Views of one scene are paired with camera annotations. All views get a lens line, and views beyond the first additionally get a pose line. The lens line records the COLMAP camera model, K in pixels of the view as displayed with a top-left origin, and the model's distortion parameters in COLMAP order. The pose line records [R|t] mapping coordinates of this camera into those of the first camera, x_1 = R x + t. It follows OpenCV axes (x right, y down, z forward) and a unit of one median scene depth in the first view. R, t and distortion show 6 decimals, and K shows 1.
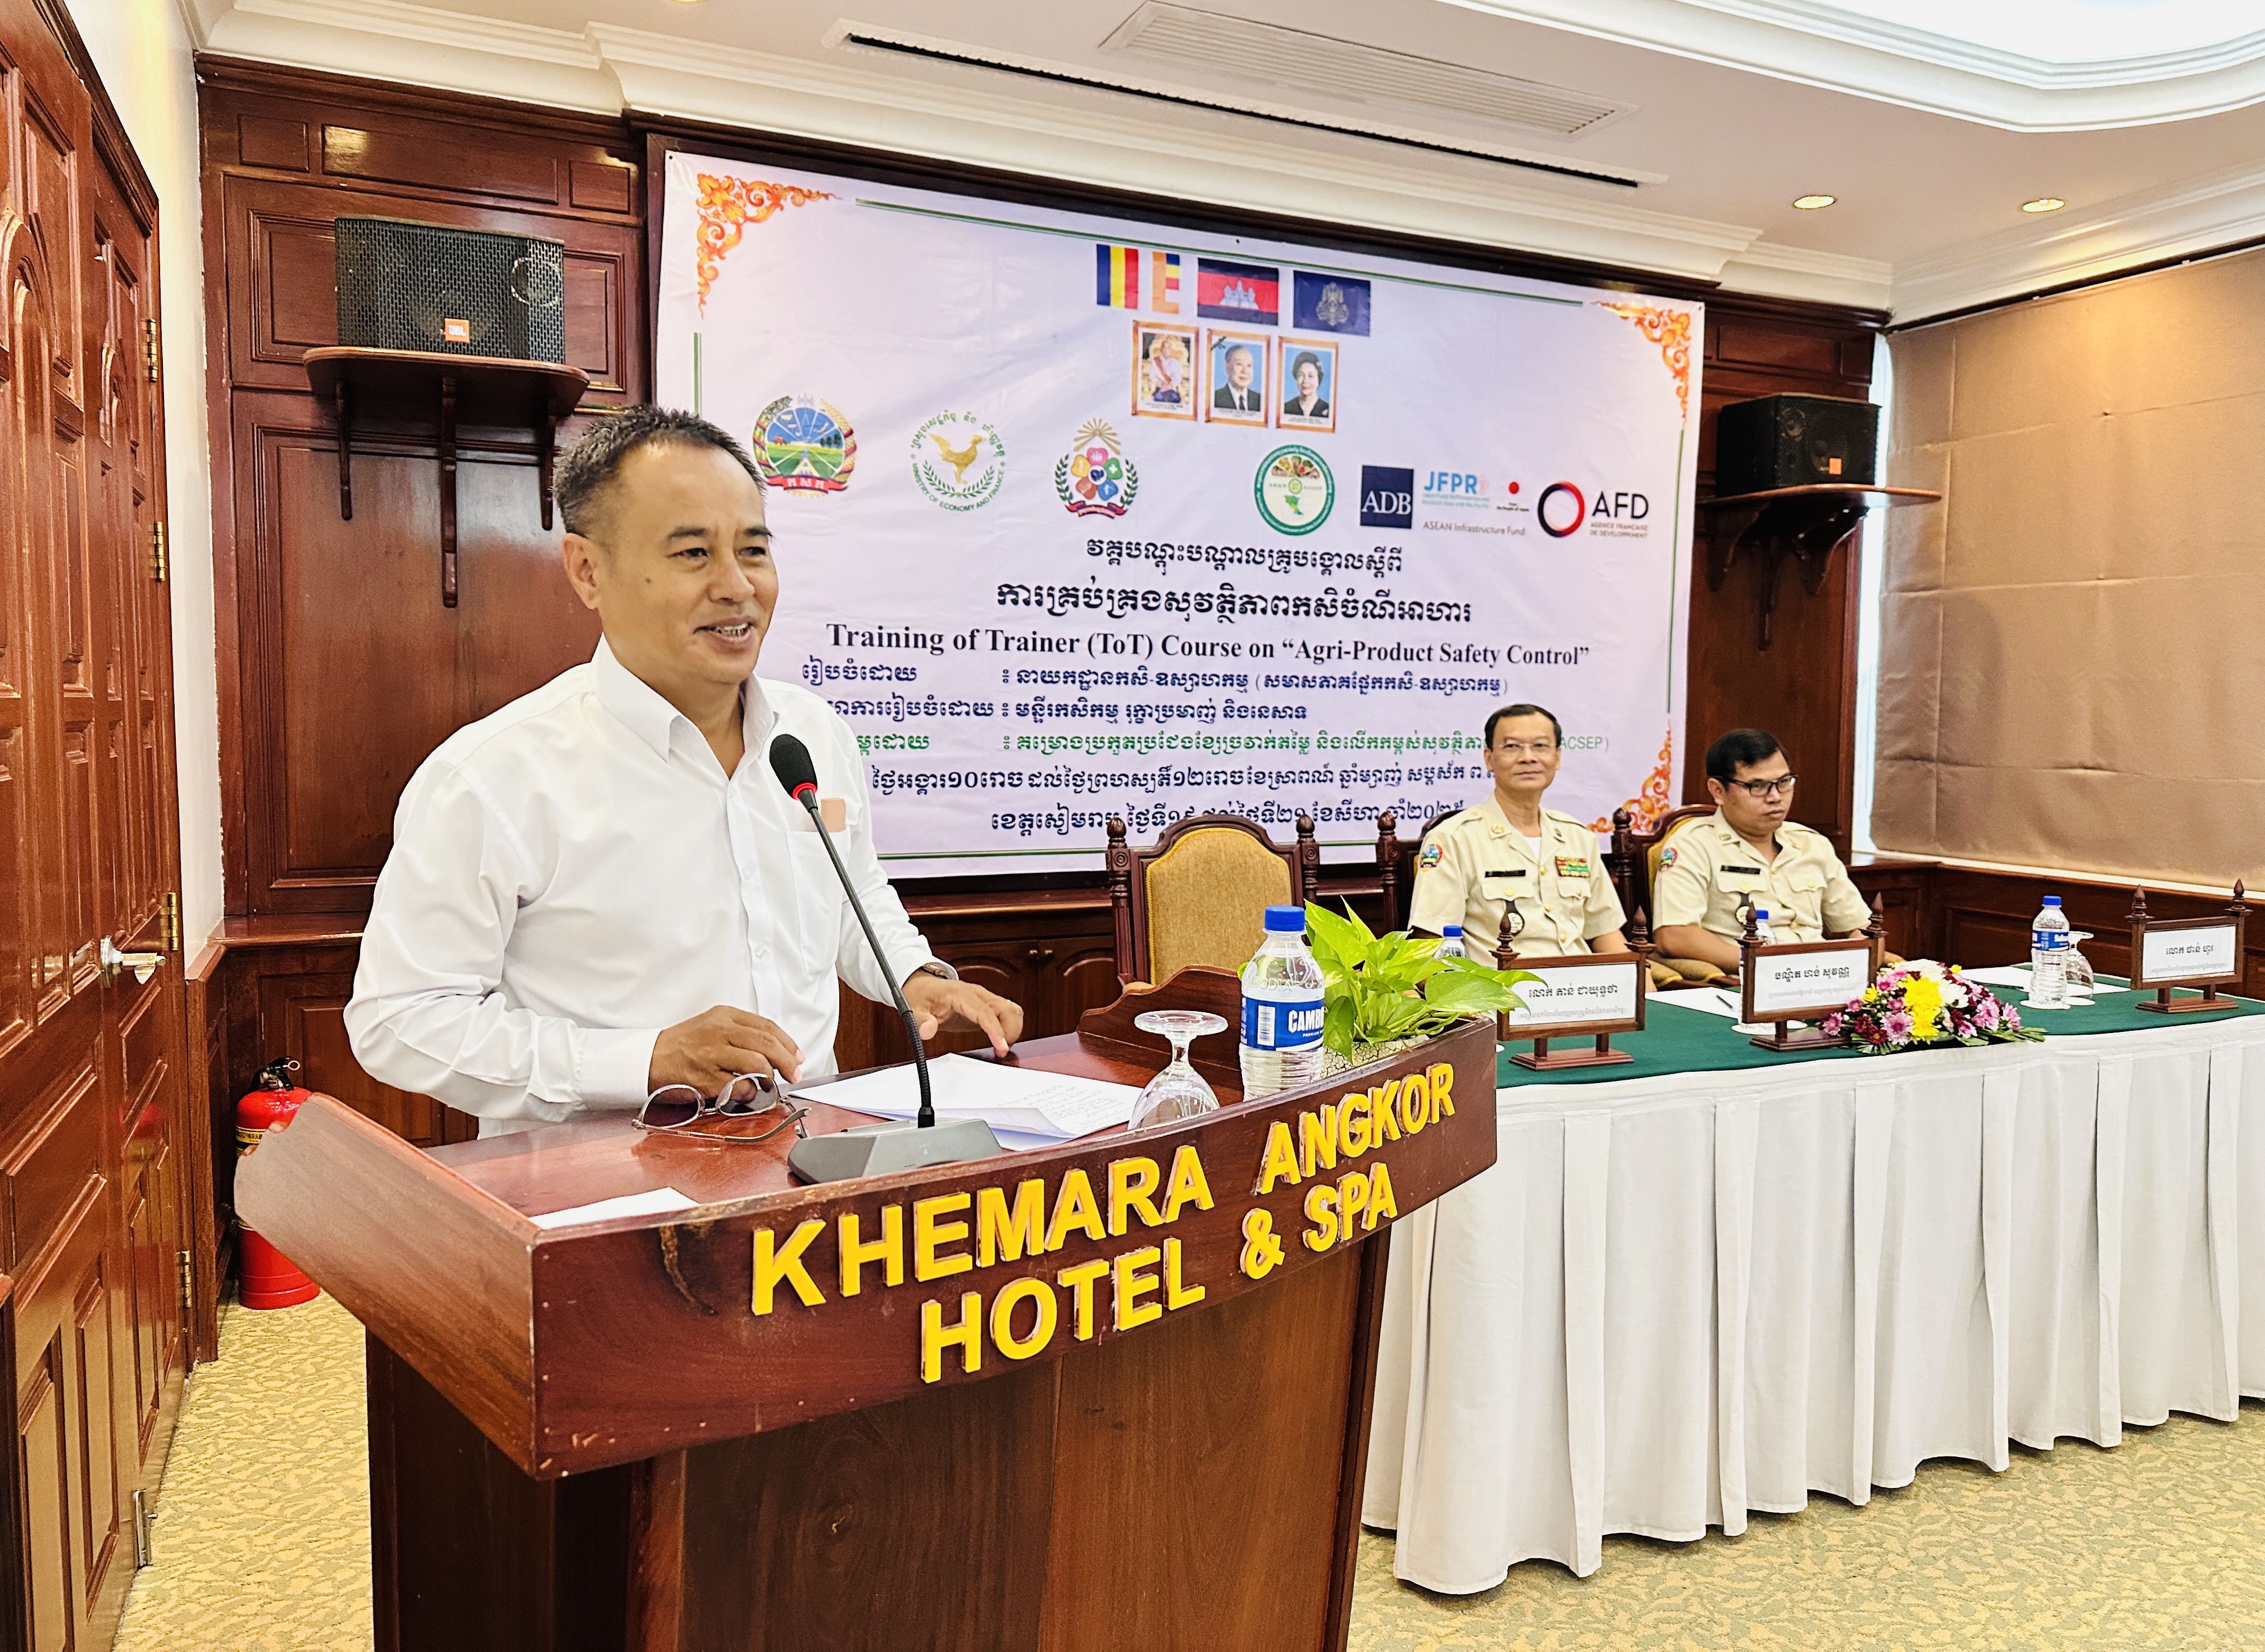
lens RADIAL K [[1588.3, 0, 1112.0], [0, 1588.3, 836.7], [0, 0, 1]] dist [0.063665, -0.054638]
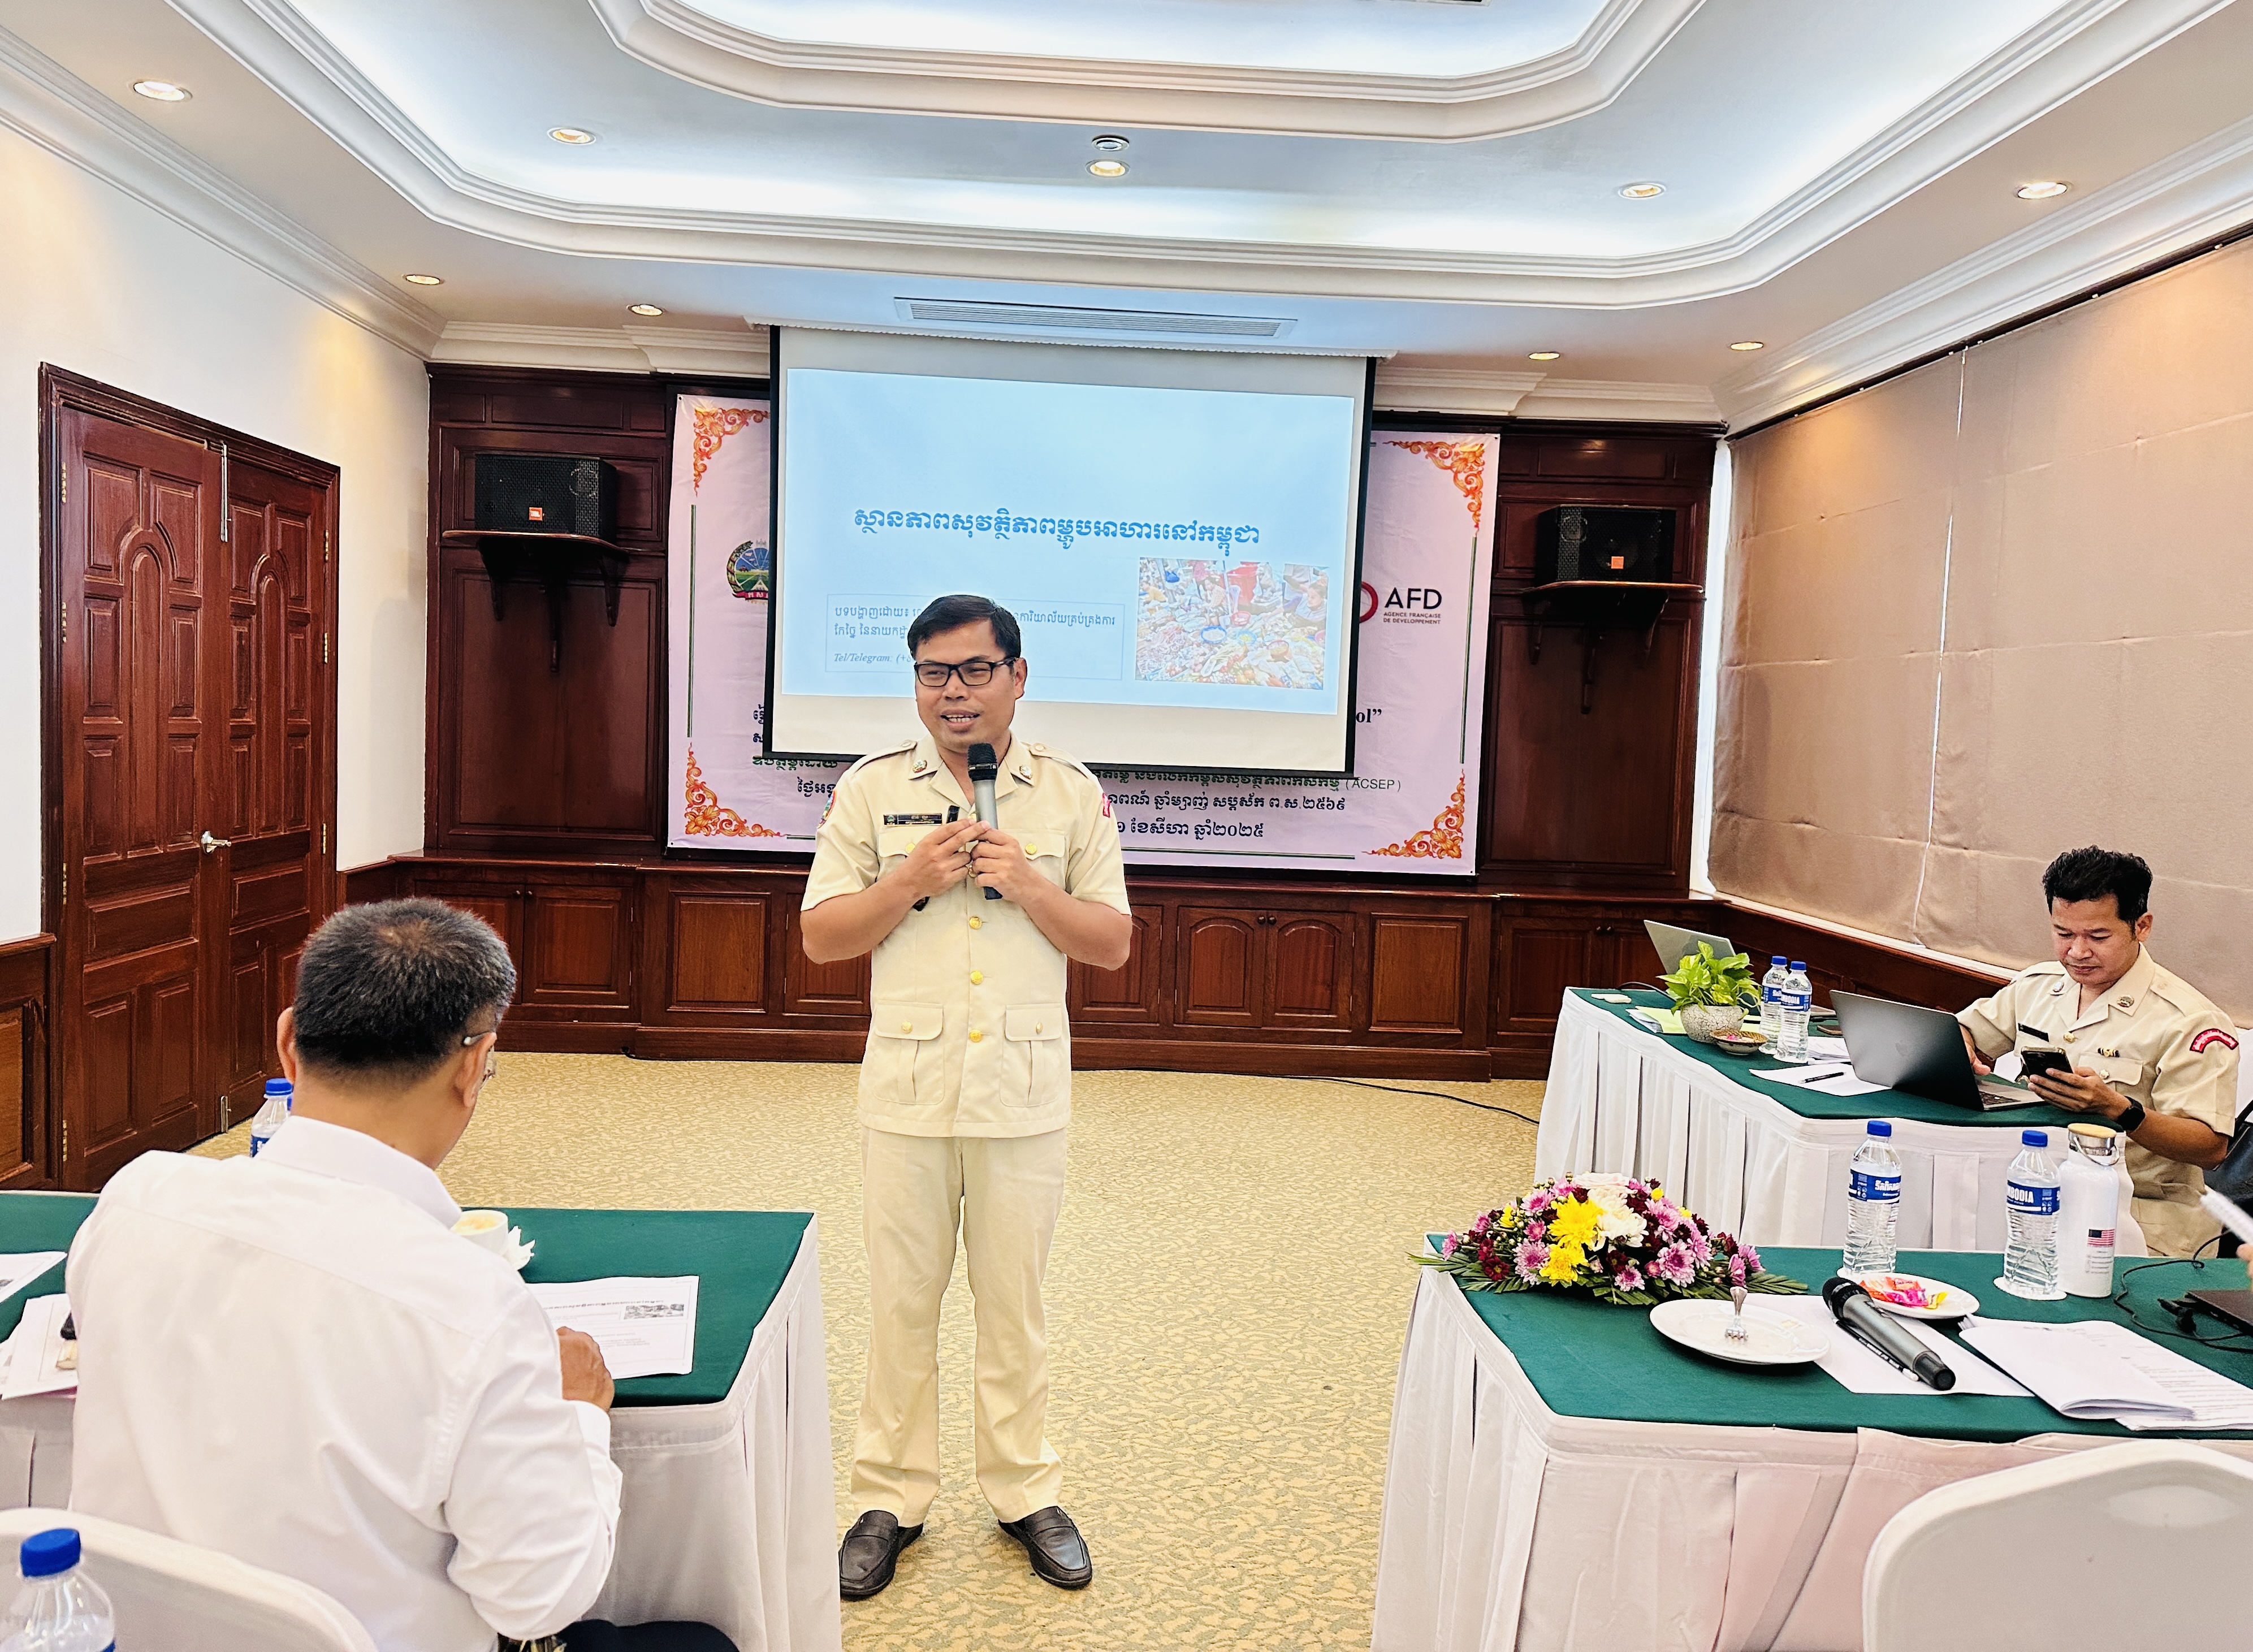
lens RADIAL K [[1646.7, 0, 1114.9], [0, 1646.7, 820.5], [0, 0, 1]] dist [0.055384, -0.075770]
pose [[0.931937, 0.045983, -0.359693, 0.658744], [-0.058338, 0.998019, -0.023563, 0.015105], [0.357897, 0.042943, 0.932773, -0.338095]]
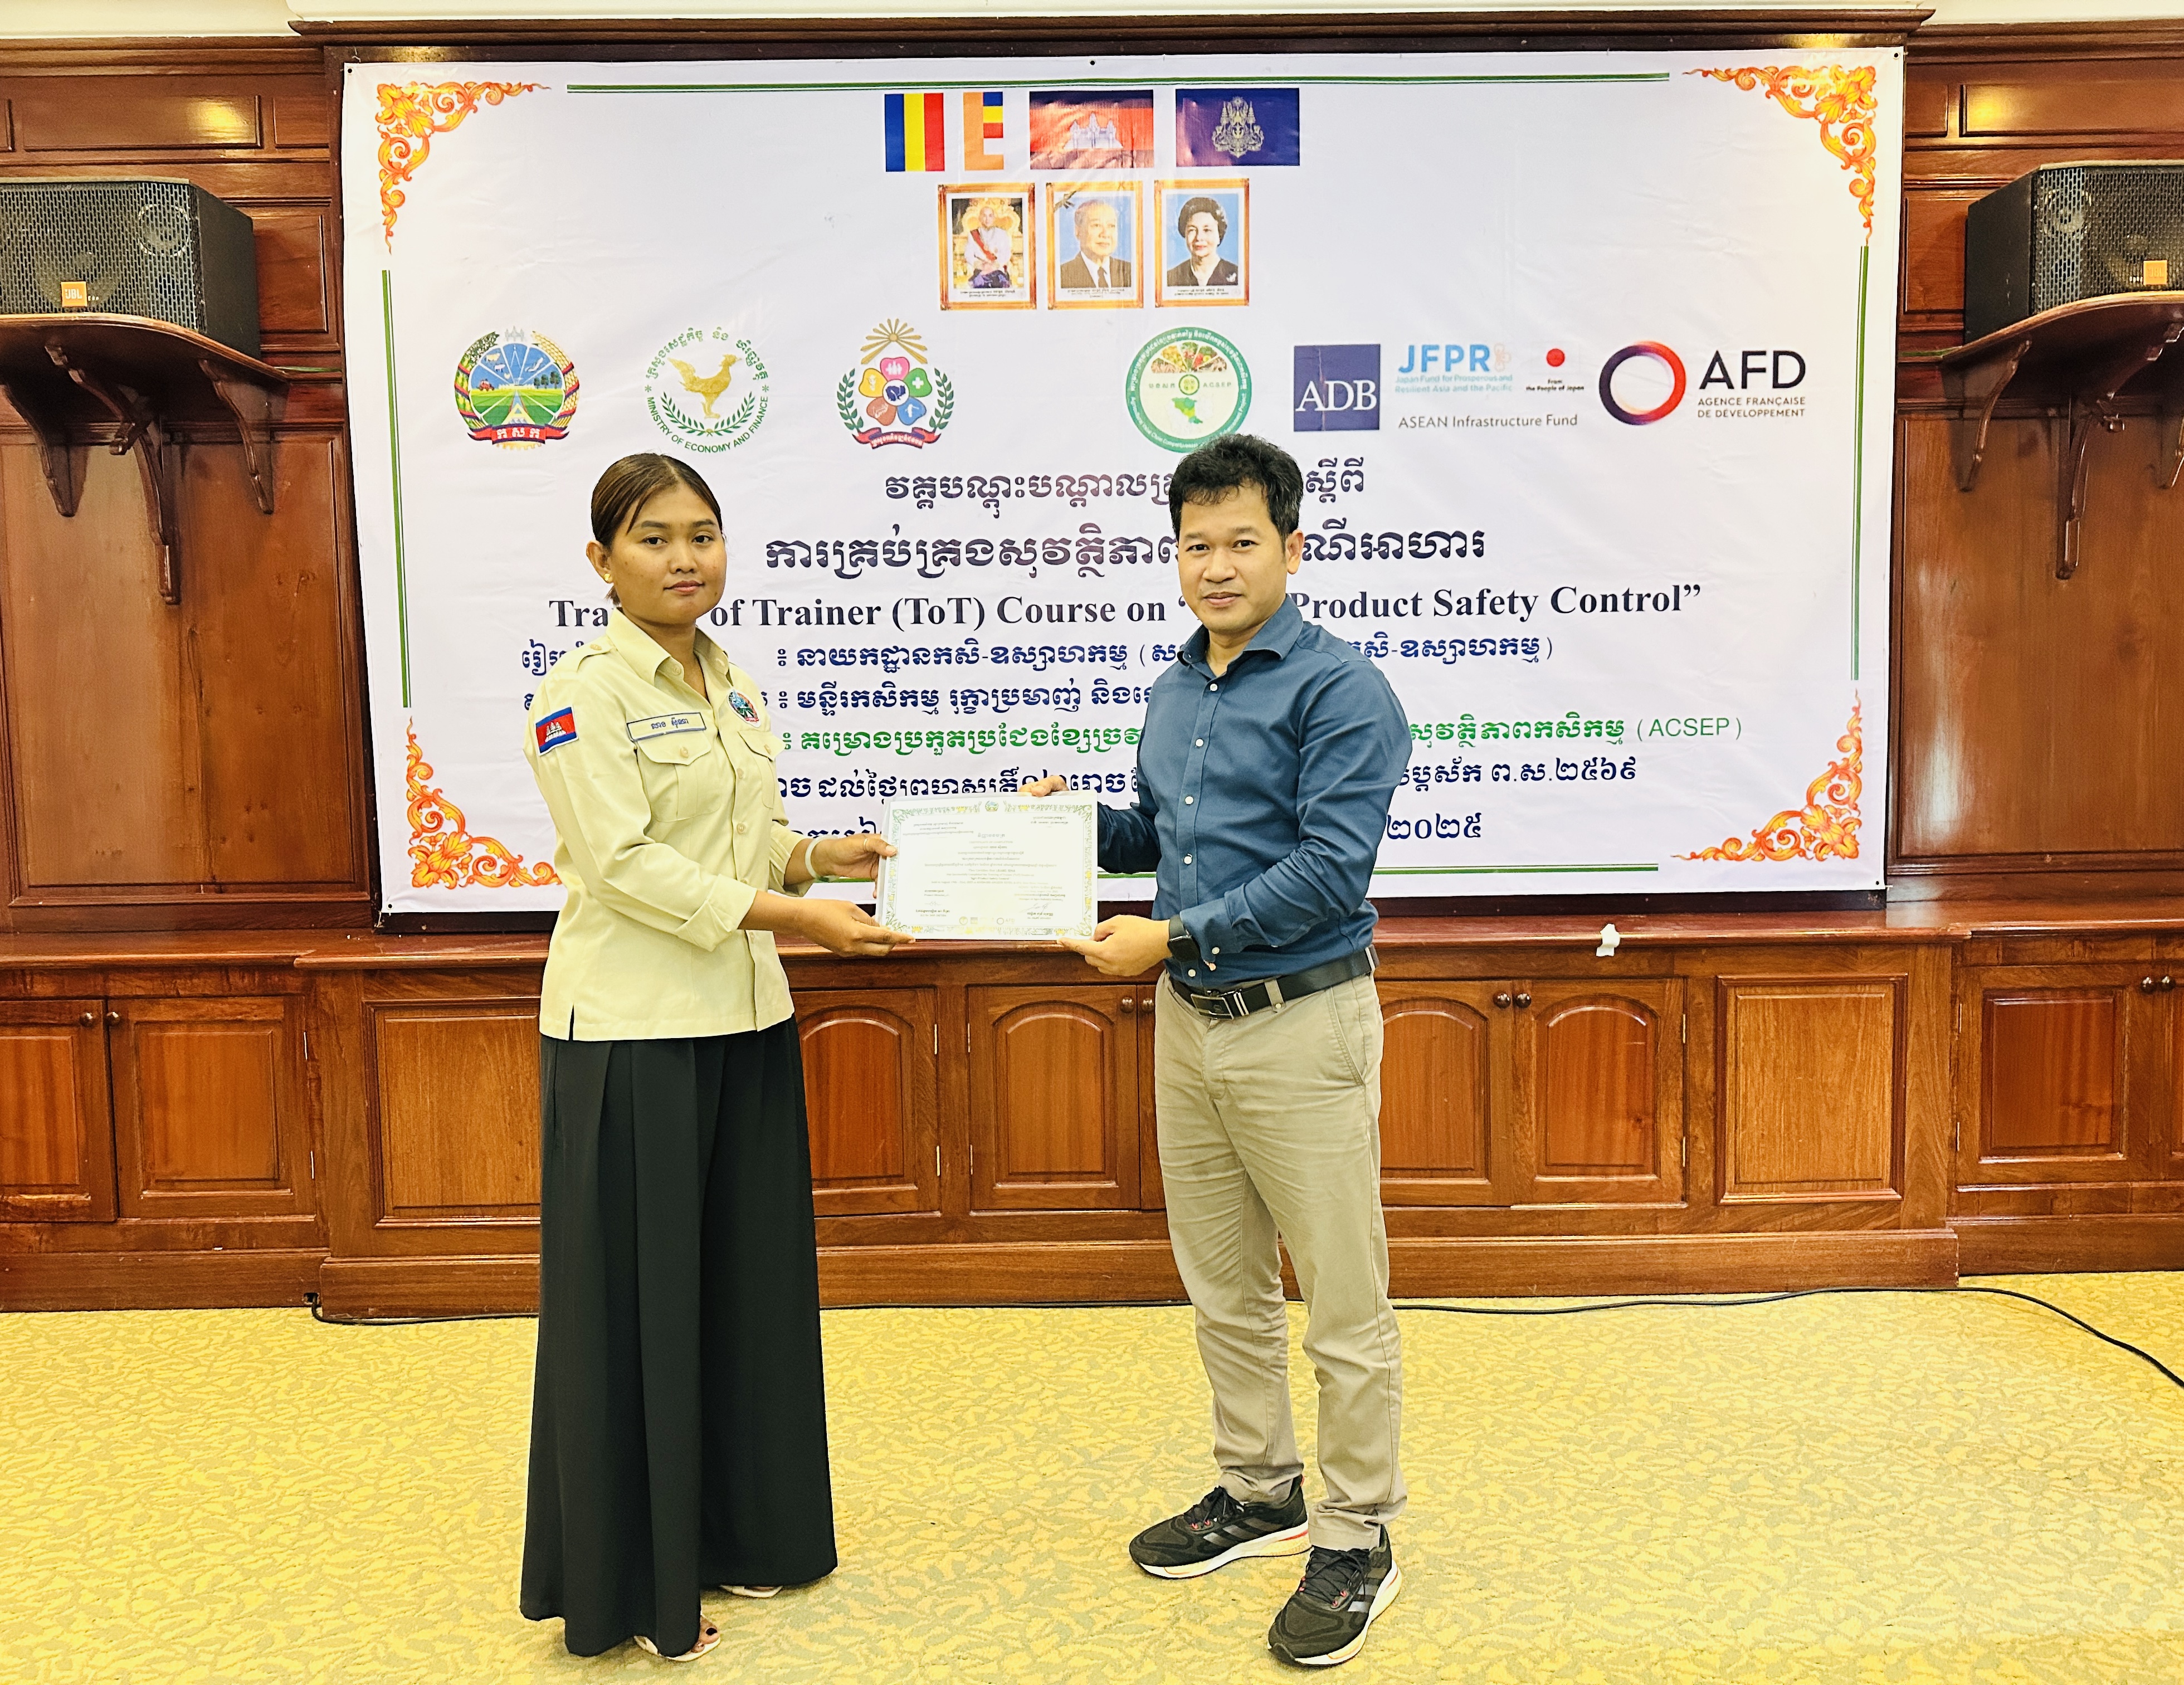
lens RADIAL K [[1570.7, 0, 1090.1], [0, 1570.7, 844.3], [0, 0, 1]] dist [0.044612, -0.059506]
pose [[0.917504, 0.004584, -0.397700, 0.374994], [-0.007681, 0.999951, -0.006195, -0.003763], [0.397652, 0.008739, 0.917495, 0.330305]]
